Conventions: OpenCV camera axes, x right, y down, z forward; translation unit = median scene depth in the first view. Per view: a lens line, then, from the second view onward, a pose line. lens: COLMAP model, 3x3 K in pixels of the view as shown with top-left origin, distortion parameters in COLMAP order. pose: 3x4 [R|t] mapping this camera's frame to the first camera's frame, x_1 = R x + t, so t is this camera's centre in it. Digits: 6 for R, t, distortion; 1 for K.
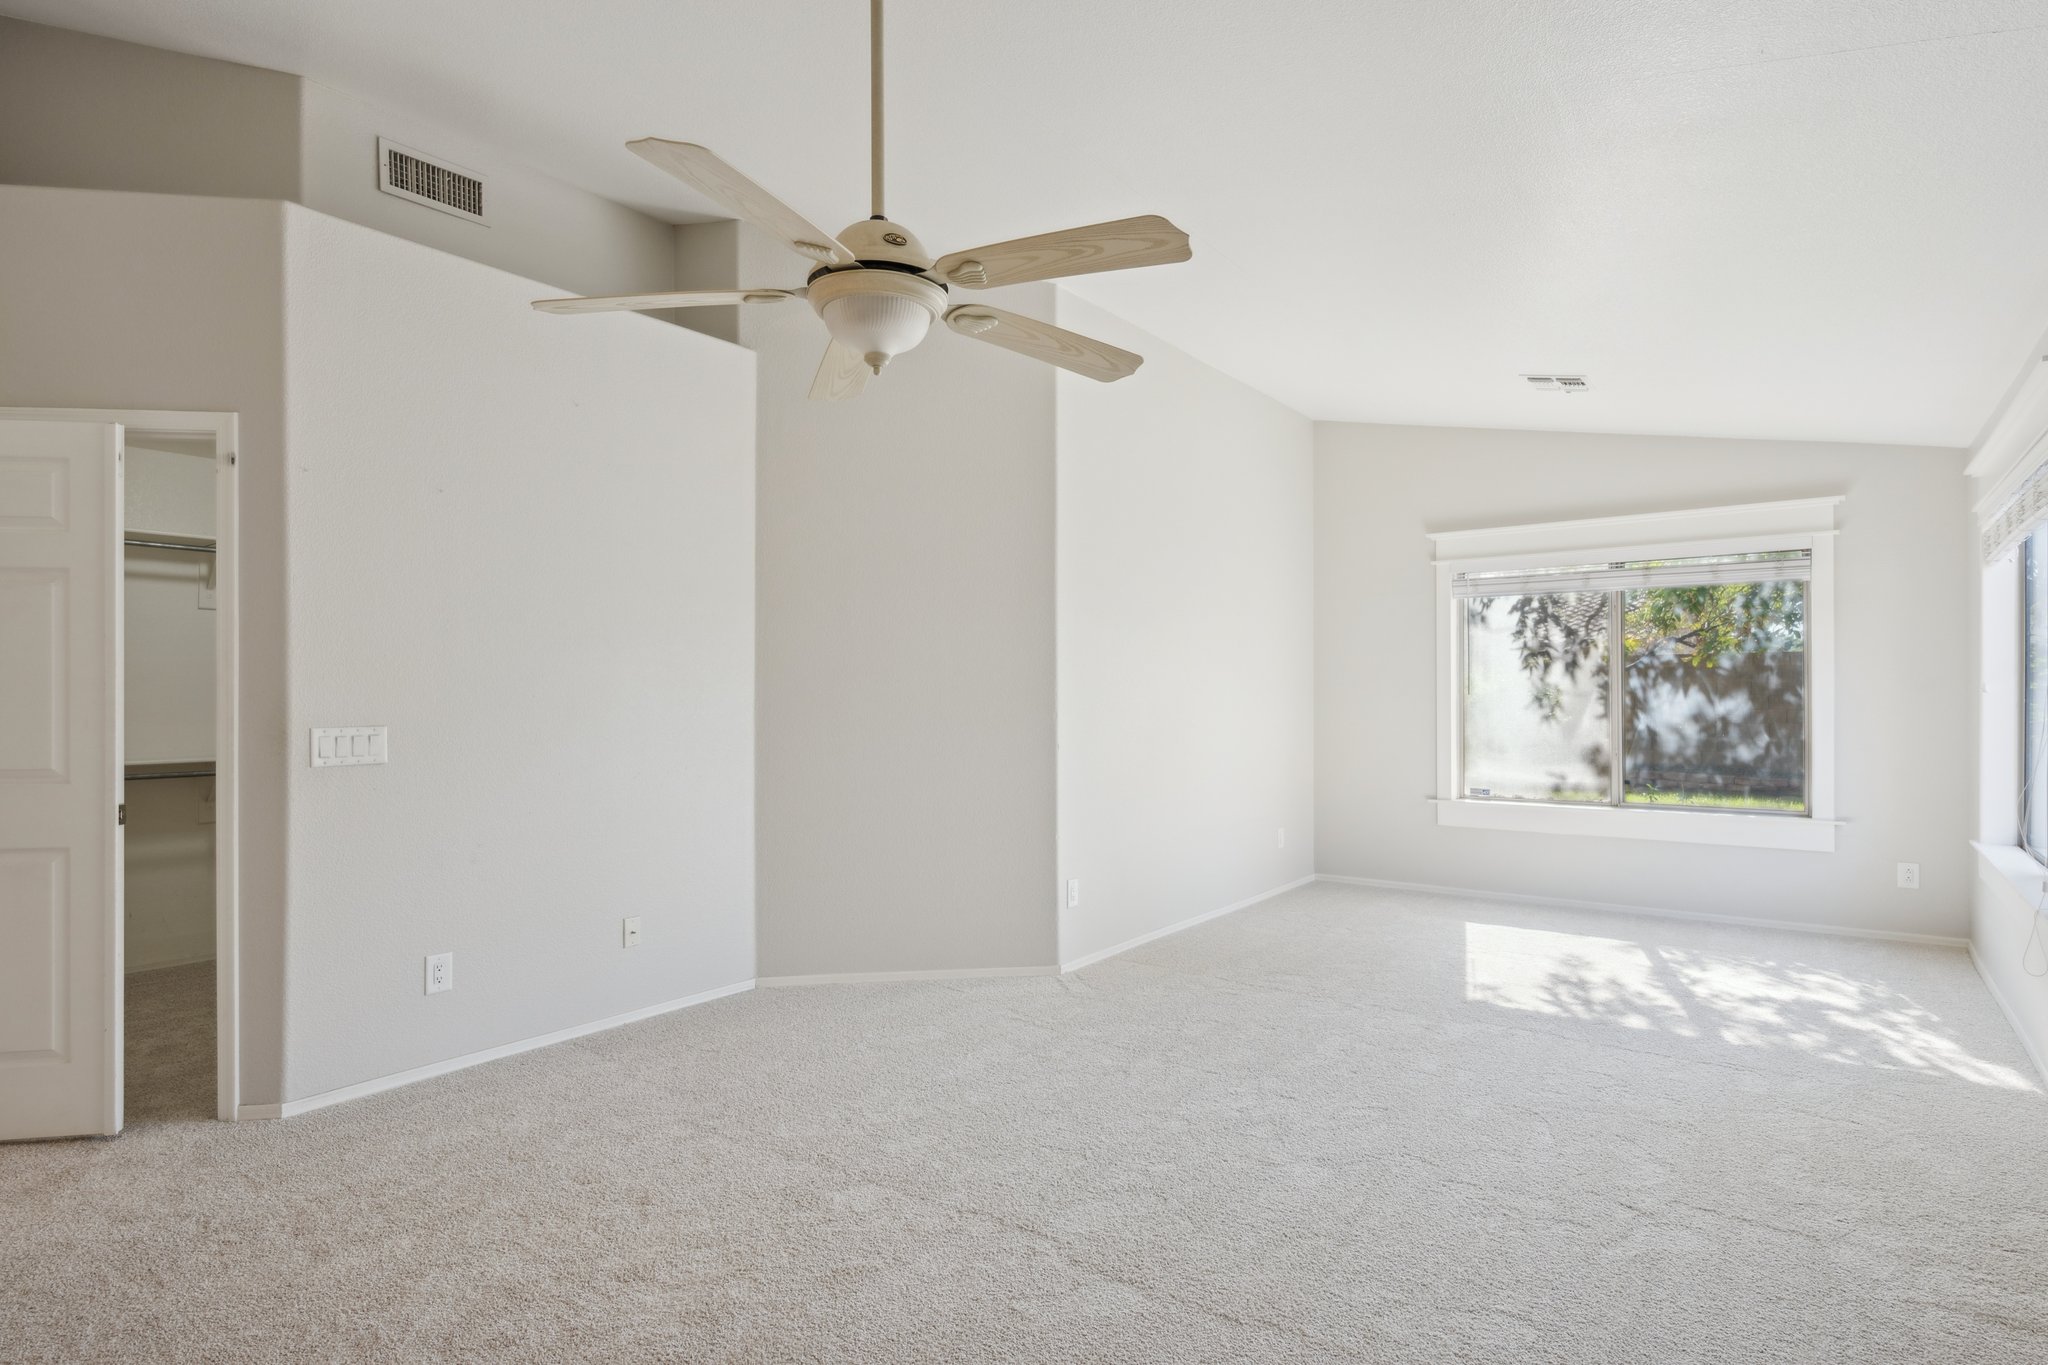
lens RADIAL K [[1039.3, 0, 1021.8], [0, 1039.3, 679.6], [0, 0, 1]] dist [-0.004564, 0.001110]
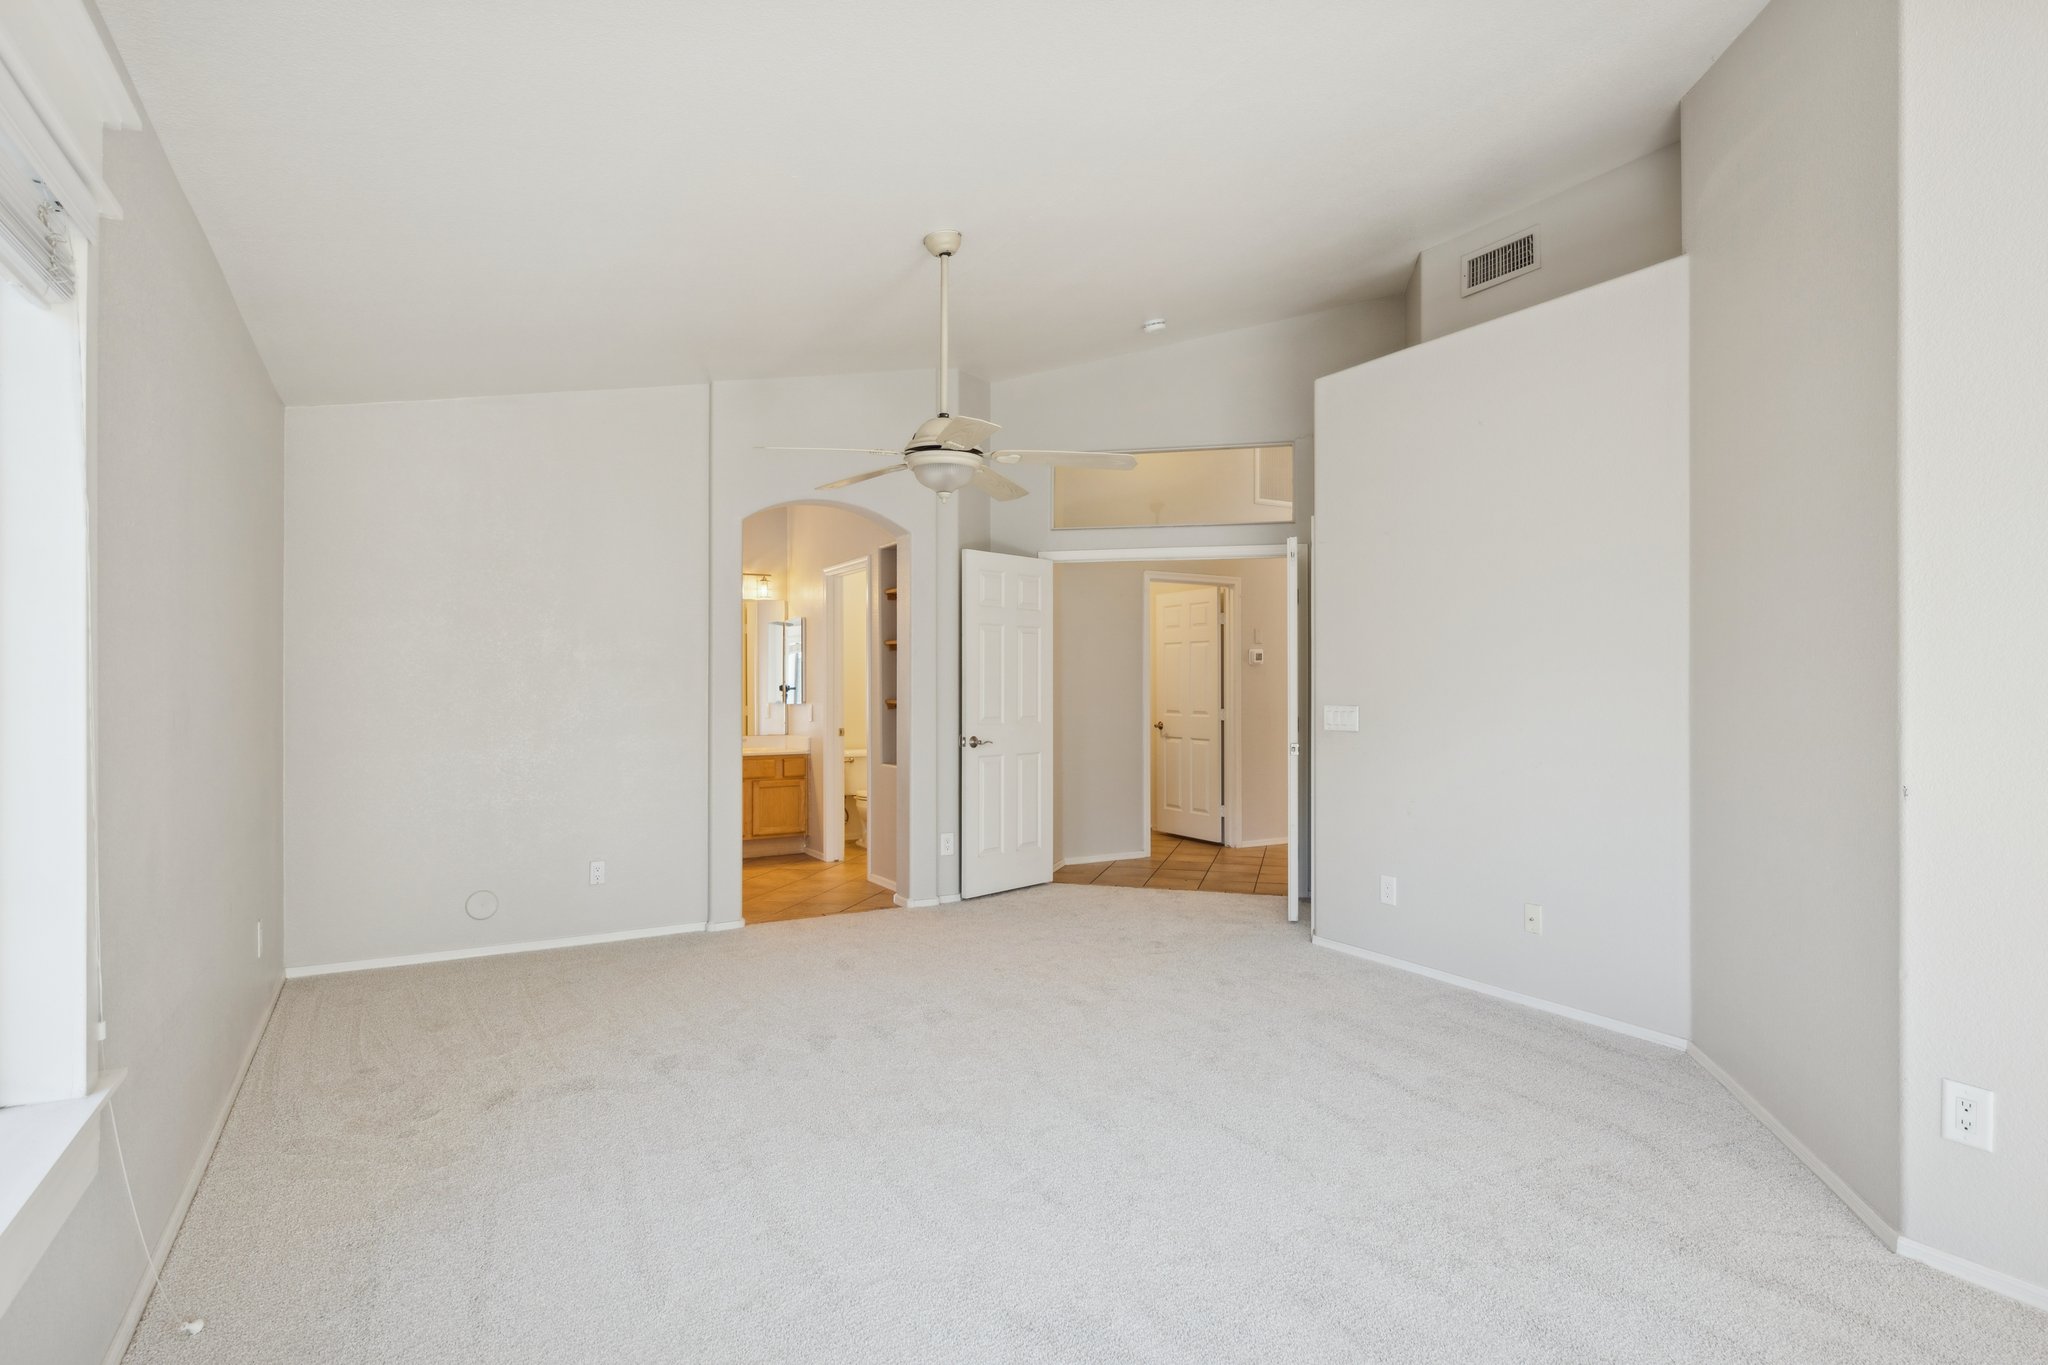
lens RADIAL K [[1039.3, 0, 1010.7], [0, 1039.3, 671.3], [0, 0, 1]] dist [-0.004564, 0.001110]
pose [[-0.390365, -0.009355, -0.920613, 0.502498], [0.010575, 0.999837, -0.014644, 0.006589], [0.920599, -0.015452, -0.390203, 0.614558]]
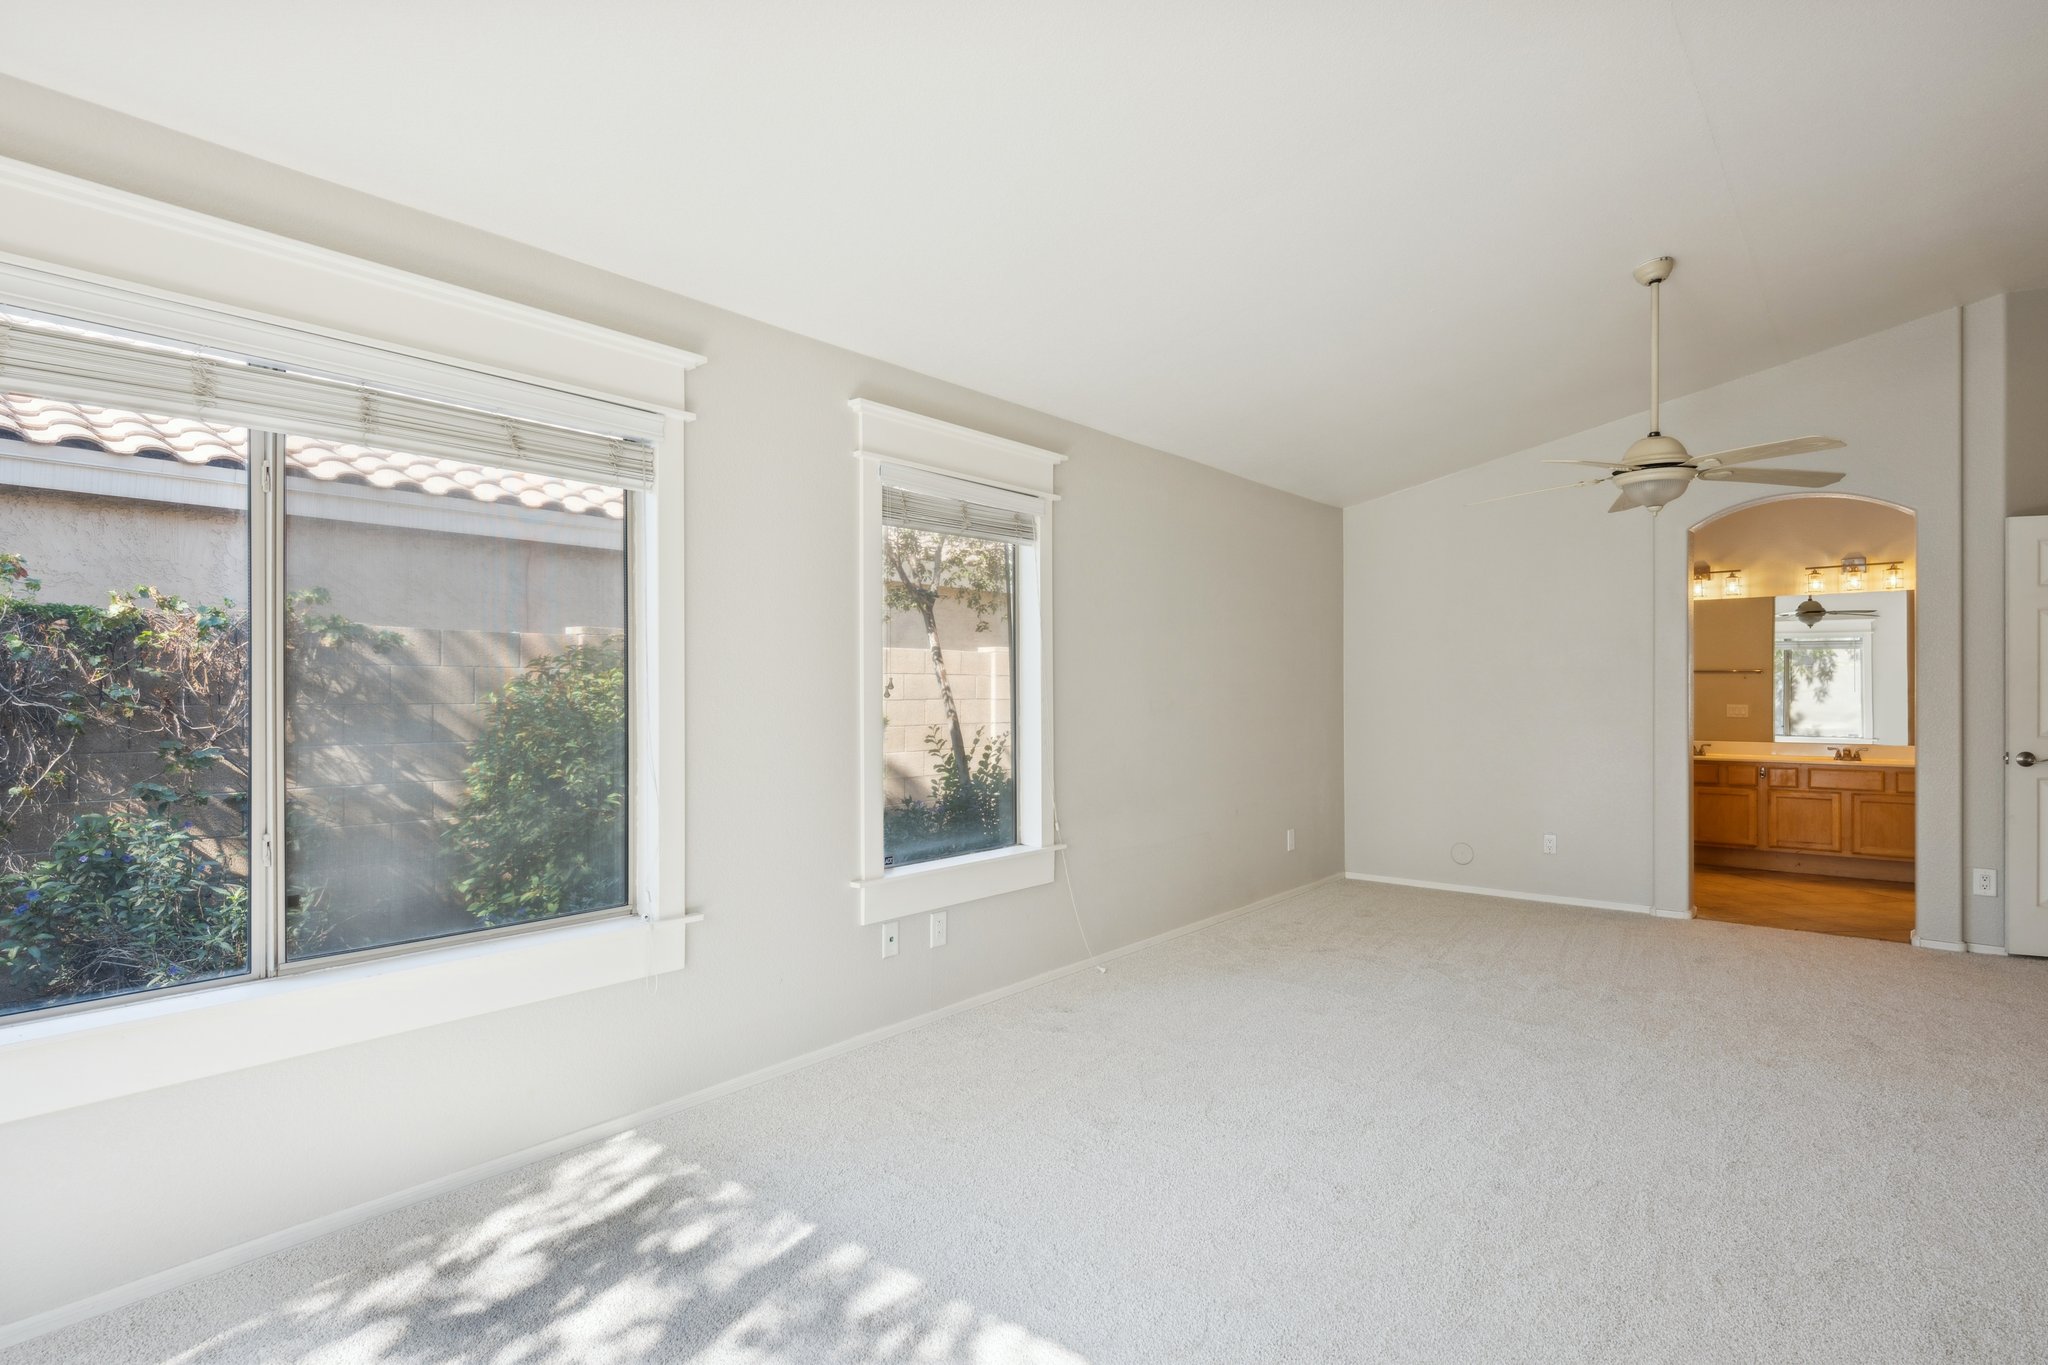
lens RADIAL K [[1039.3, 0, 1030.2], [0, 1039.3, 690.4], [0, 0, 1]] dist [-0.004564, 0.001110]
pose [[-0.999354, 0.001813, 0.035900, 0.322179], [0.001570, 0.999976, -0.006795, 0.010816], [-0.035912, -0.006735, -0.999332, 1.008354]]
